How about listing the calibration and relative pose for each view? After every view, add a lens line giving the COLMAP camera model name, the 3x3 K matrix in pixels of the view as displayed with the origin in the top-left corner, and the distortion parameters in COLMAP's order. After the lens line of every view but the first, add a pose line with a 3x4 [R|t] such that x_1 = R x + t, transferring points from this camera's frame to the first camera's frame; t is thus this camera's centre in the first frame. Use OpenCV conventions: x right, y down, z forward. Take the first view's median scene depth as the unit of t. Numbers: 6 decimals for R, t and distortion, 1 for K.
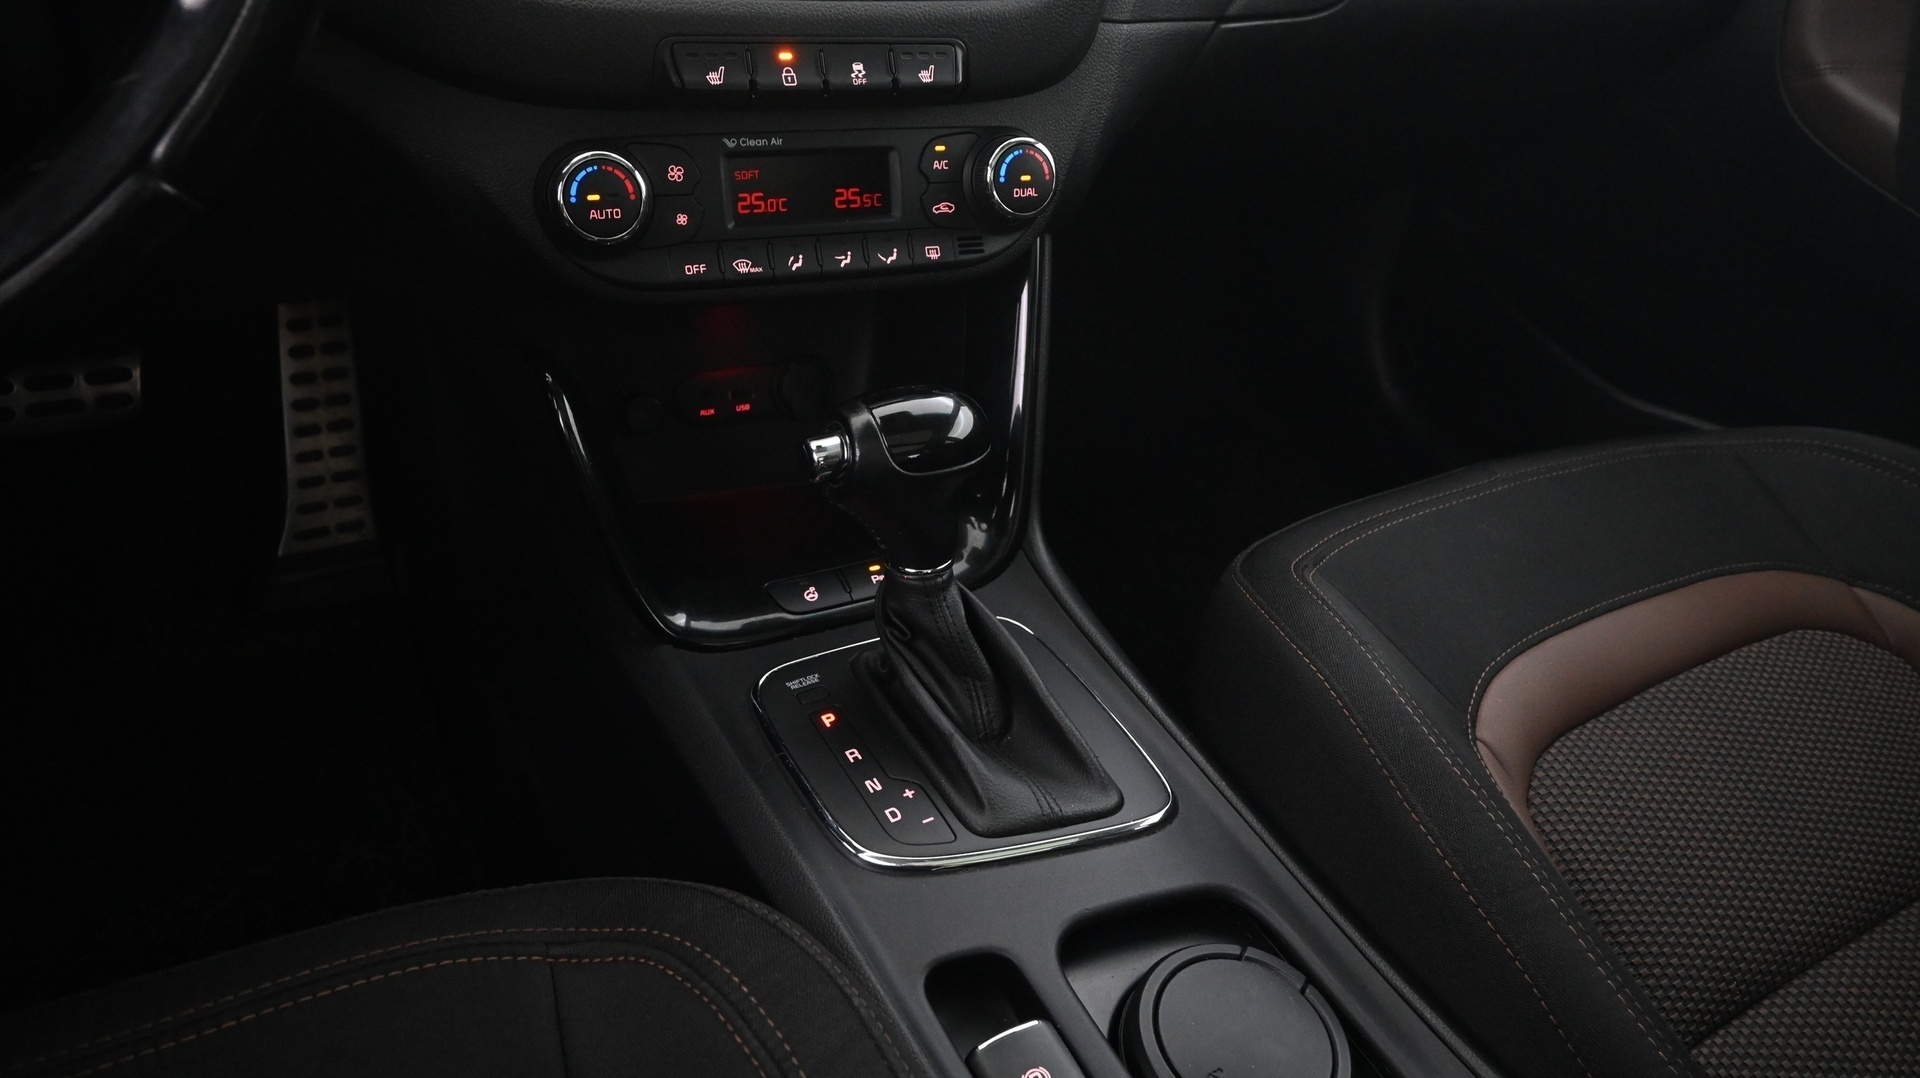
lens RADIAL K [[1328.6, 0, 969.3], [0, 1328.6, 540.6], [0, 0, 1]] dist [-0.011819, 0.004214]
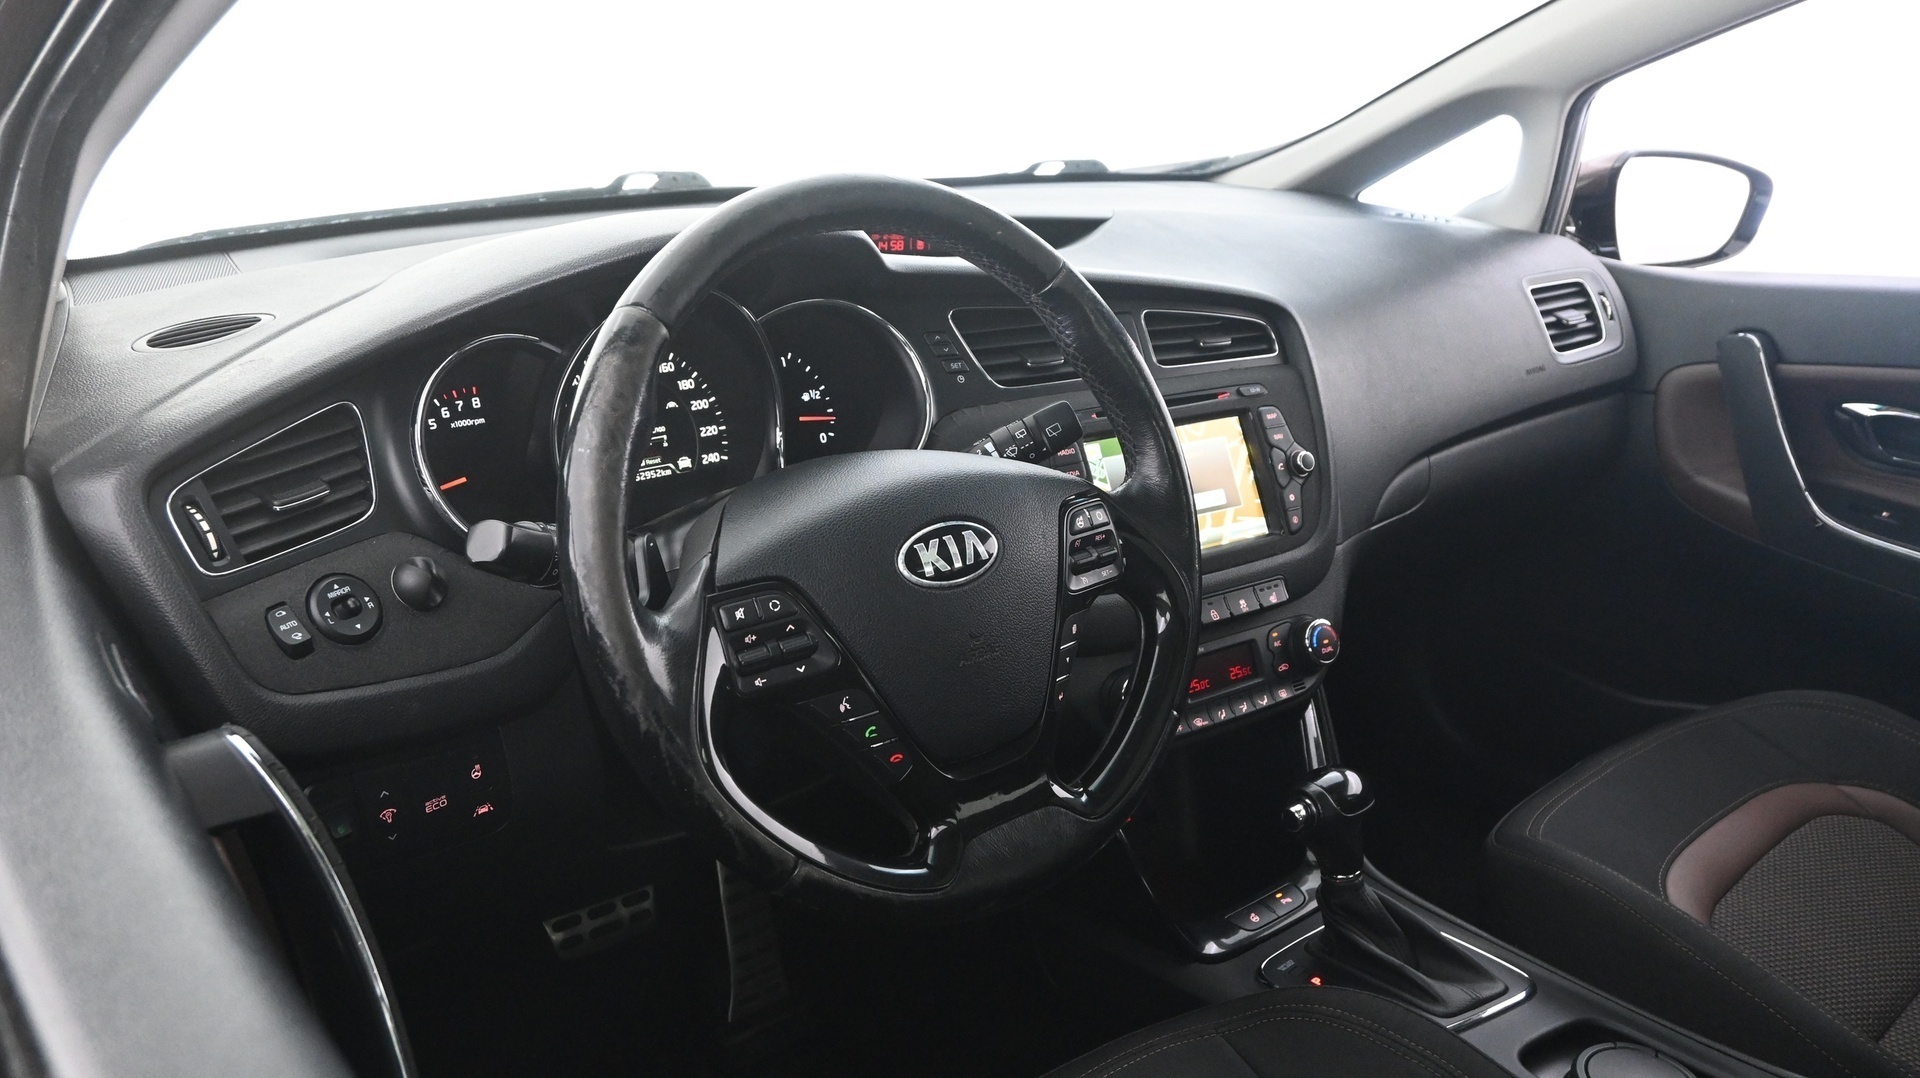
lens RADIAL K [[1456.0, 0, 964.4], [0, 1456.0, 529.3], [0, 0, 1]] dist [-0.013463, -0.003054]
pose [[0.974778, -0.177533, 0.135238, -0.657758], [0.210835, 0.931260, -0.297158, 0.055781], [-0.073187, 0.318176, 0.945203, -0.818115]]
